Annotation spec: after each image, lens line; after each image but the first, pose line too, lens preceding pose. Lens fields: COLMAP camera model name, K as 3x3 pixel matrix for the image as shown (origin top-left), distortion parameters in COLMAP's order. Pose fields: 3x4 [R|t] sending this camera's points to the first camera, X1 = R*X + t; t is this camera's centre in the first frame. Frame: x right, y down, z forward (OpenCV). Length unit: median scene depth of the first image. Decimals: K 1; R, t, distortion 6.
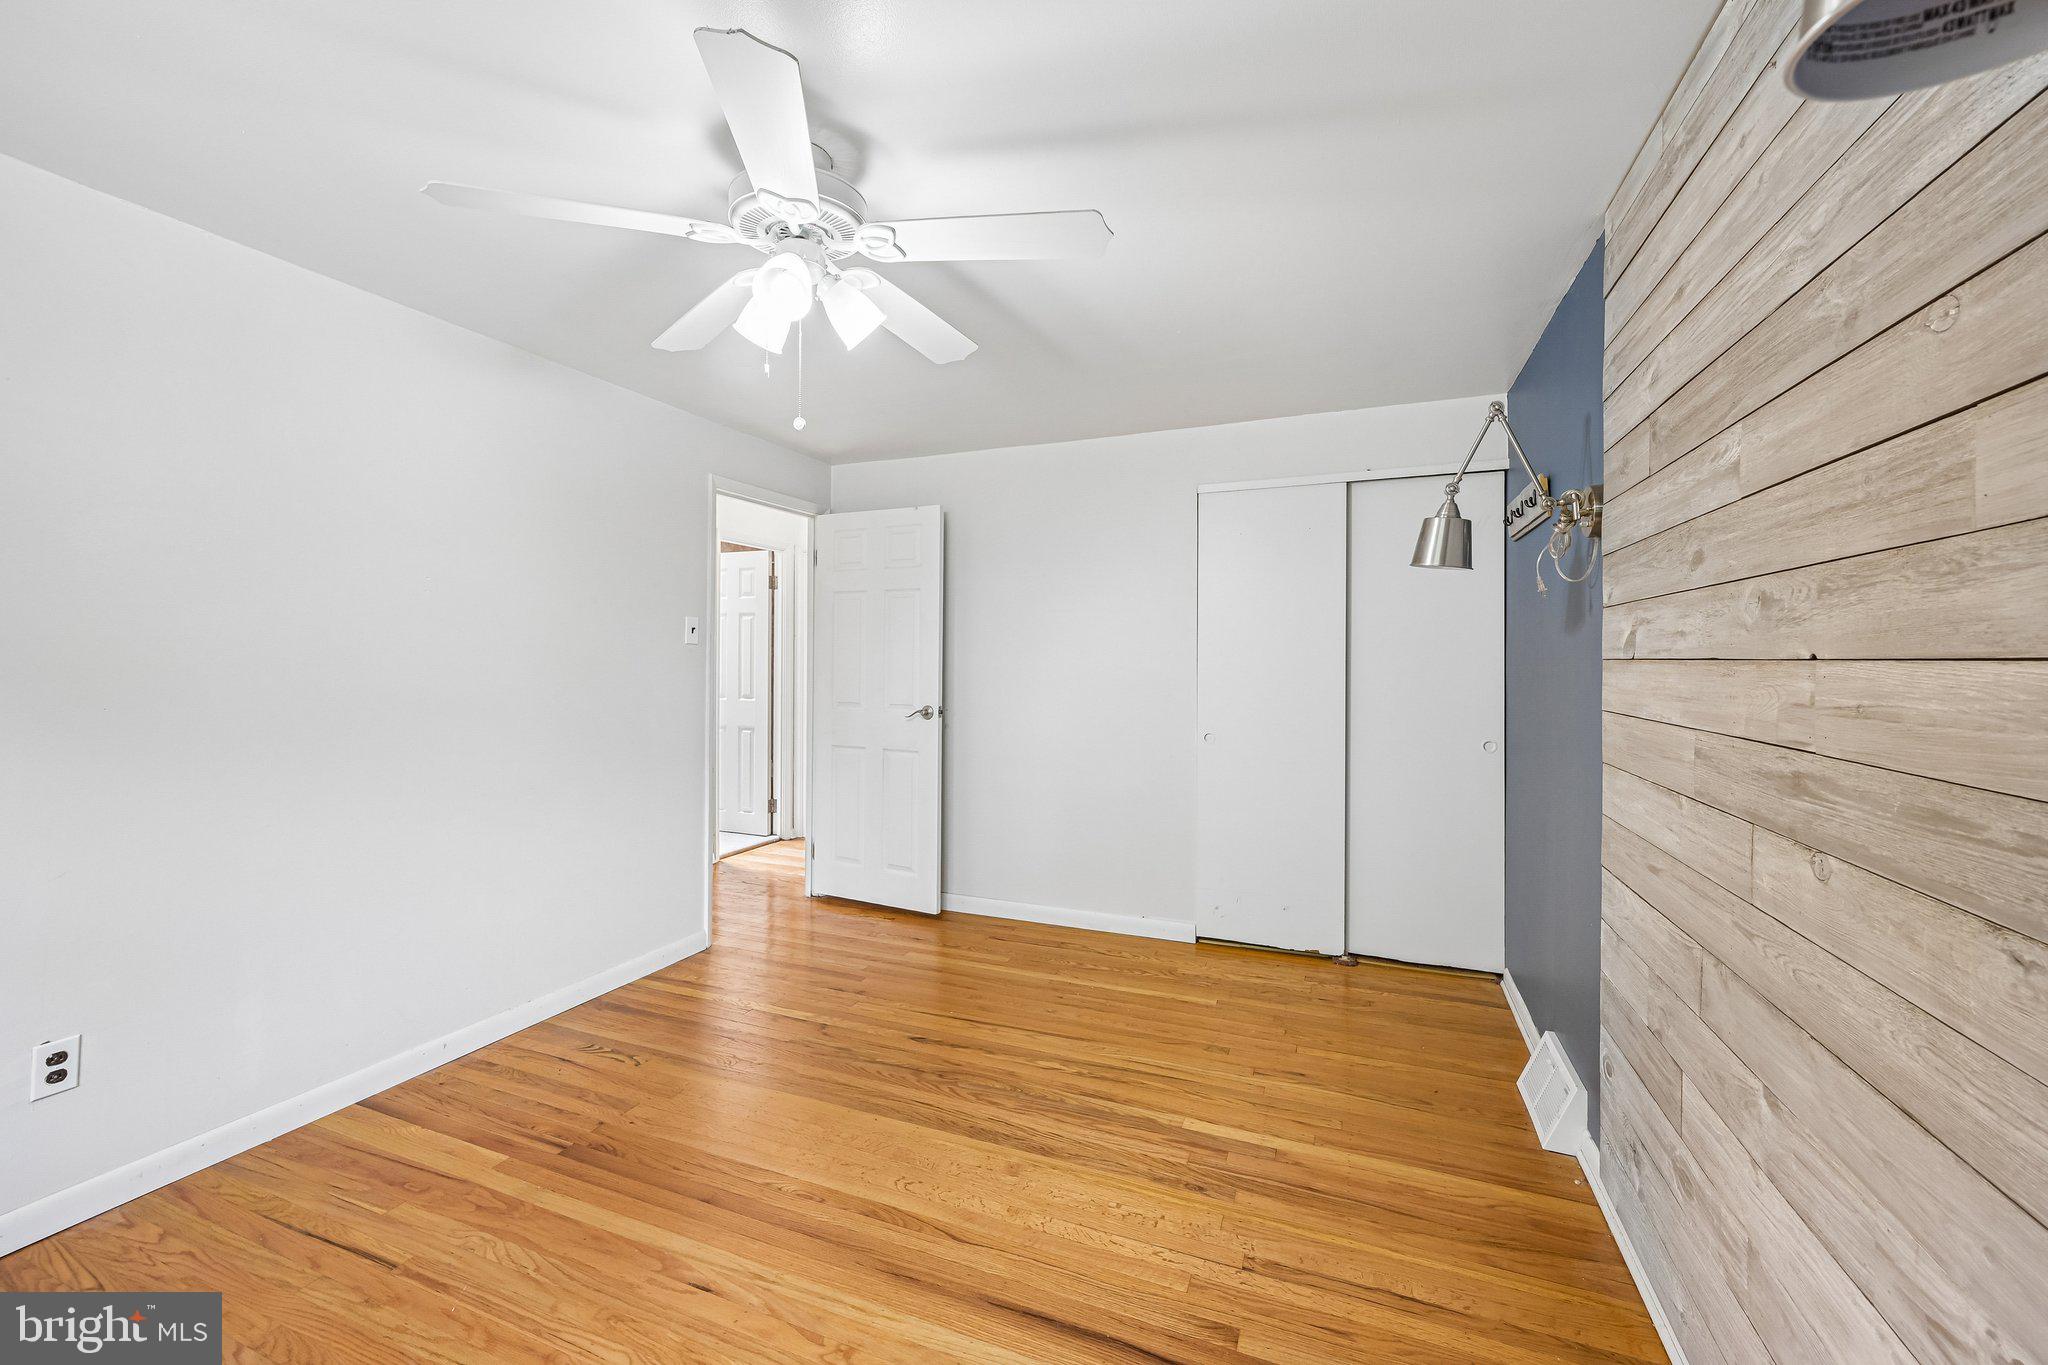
lens RADIAL K [[803.0, 0, 1023.2], [0, 803.0, 667.0], [0, 0, 1]] dist [0.001025, -0.000272]
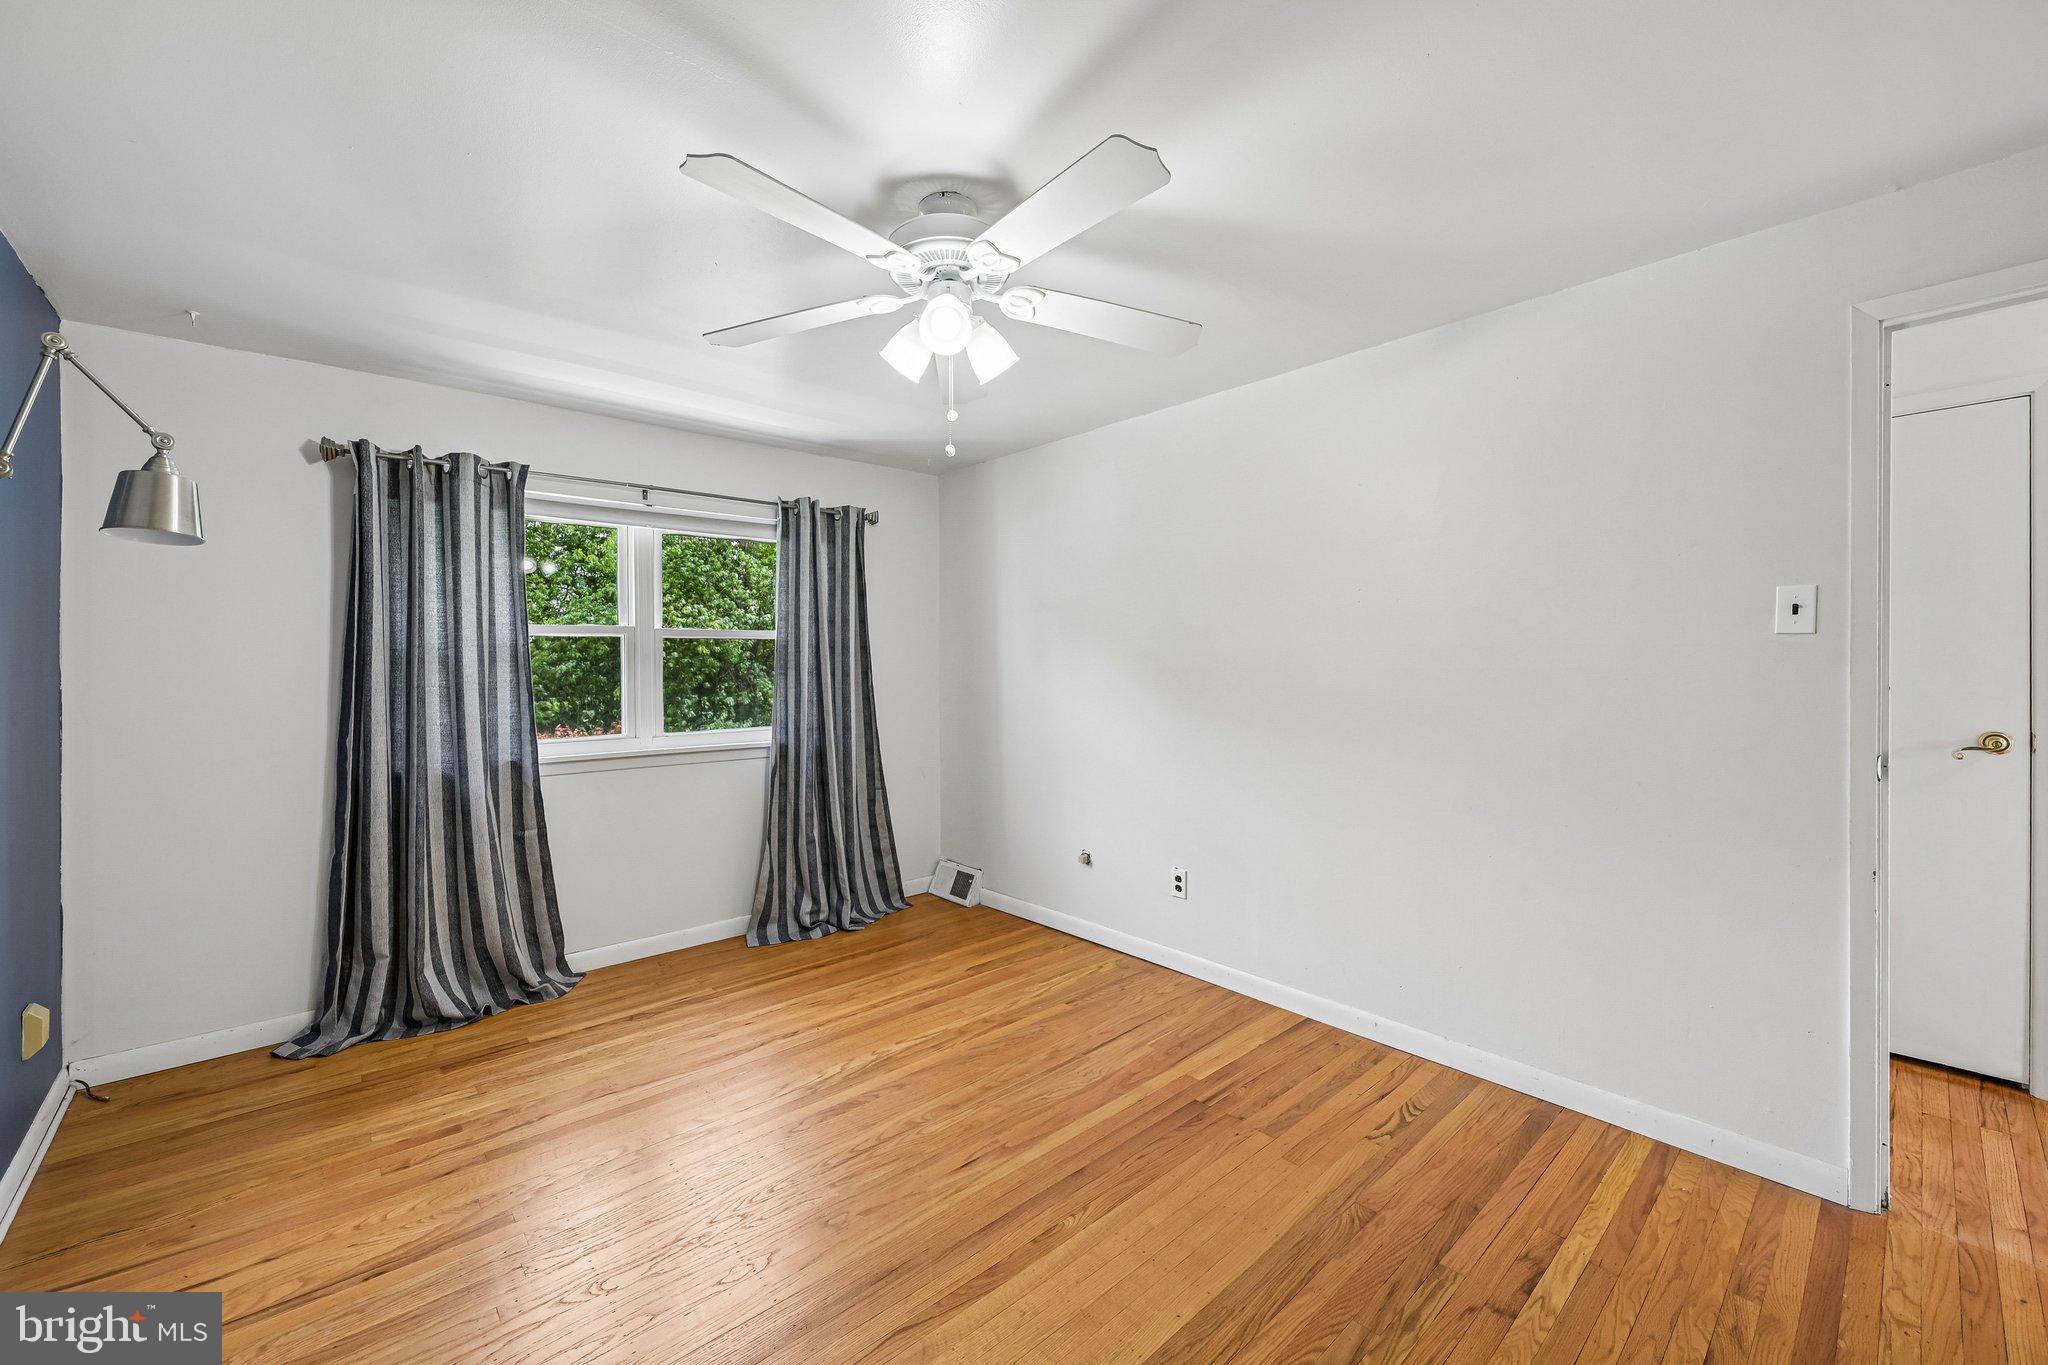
lens RADIAL K [[803.0, 0, 1017.3], [0, 803.0, 679.1], [0, 0, 1]] dist [0.001025, -0.000272]
pose [[-0.438653, 0.017461, -0.898487, 0.502070], [-0.000062, 0.999811, 0.019461, -0.011110], [0.898656, 0.008592, -0.438569, 1.172756]]
